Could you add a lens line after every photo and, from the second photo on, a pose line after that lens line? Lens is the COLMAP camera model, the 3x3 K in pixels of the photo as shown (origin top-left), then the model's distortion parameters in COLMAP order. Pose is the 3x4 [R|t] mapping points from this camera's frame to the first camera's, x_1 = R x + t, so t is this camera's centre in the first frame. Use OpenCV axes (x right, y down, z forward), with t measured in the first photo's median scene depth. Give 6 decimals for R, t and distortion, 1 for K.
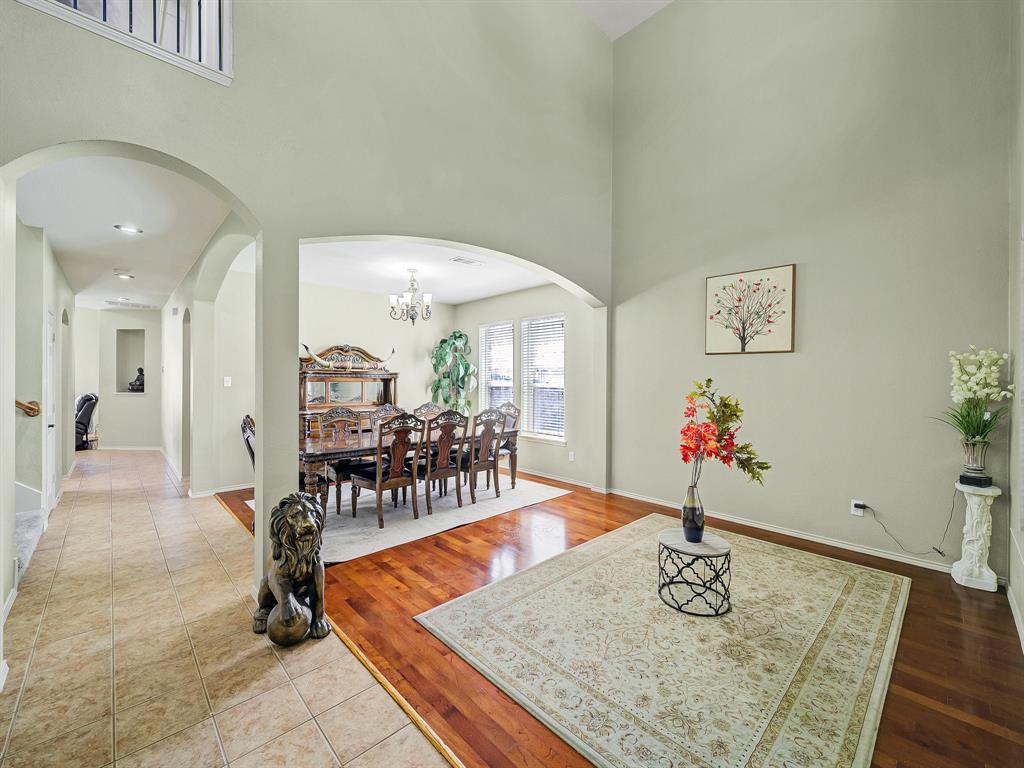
lens RADIAL K [[416.4, 0, 507.7], [0, 416.4, 378.7], [0, 0, 1]] dist [0.003681, -0.001205]
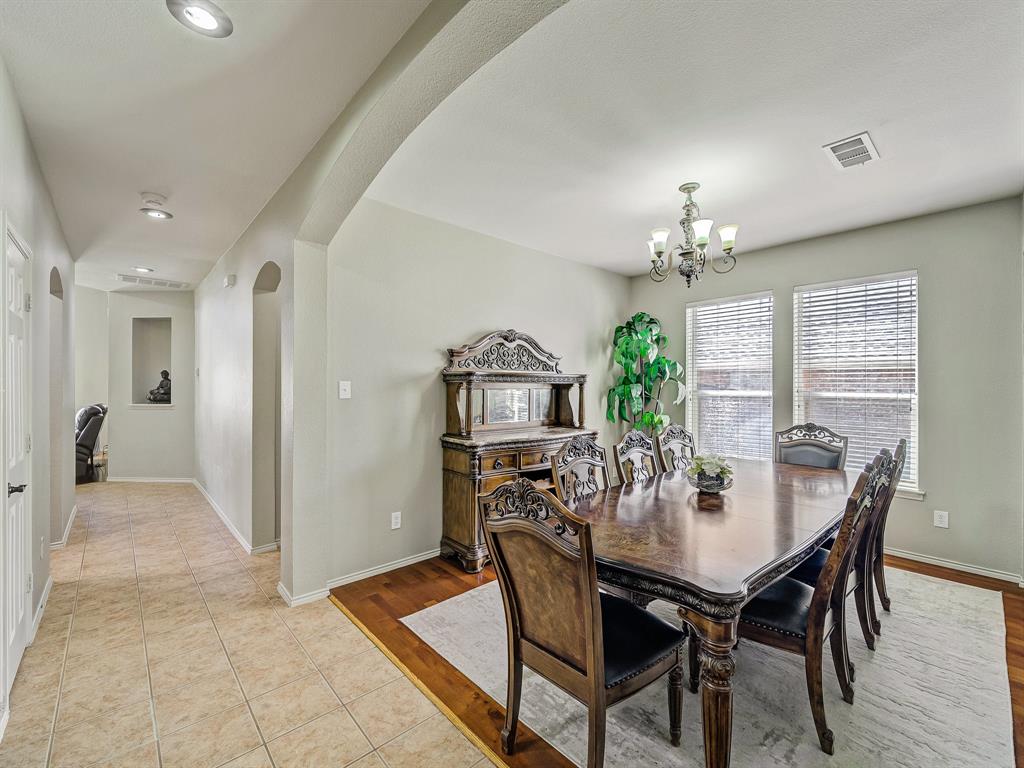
lens RADIAL K [[416.4, 0, 519.1], [0, 416.4, 384.4], [0, 0, 1]] dist [0.003681, -0.001205]
pose [[0.999959, -0.001825, 0.008825, -0.335281], [0.001827, 0.999998, -0.000158, 0.000233], [-0.008825, 0.000174, 0.999961, 0.329521]]
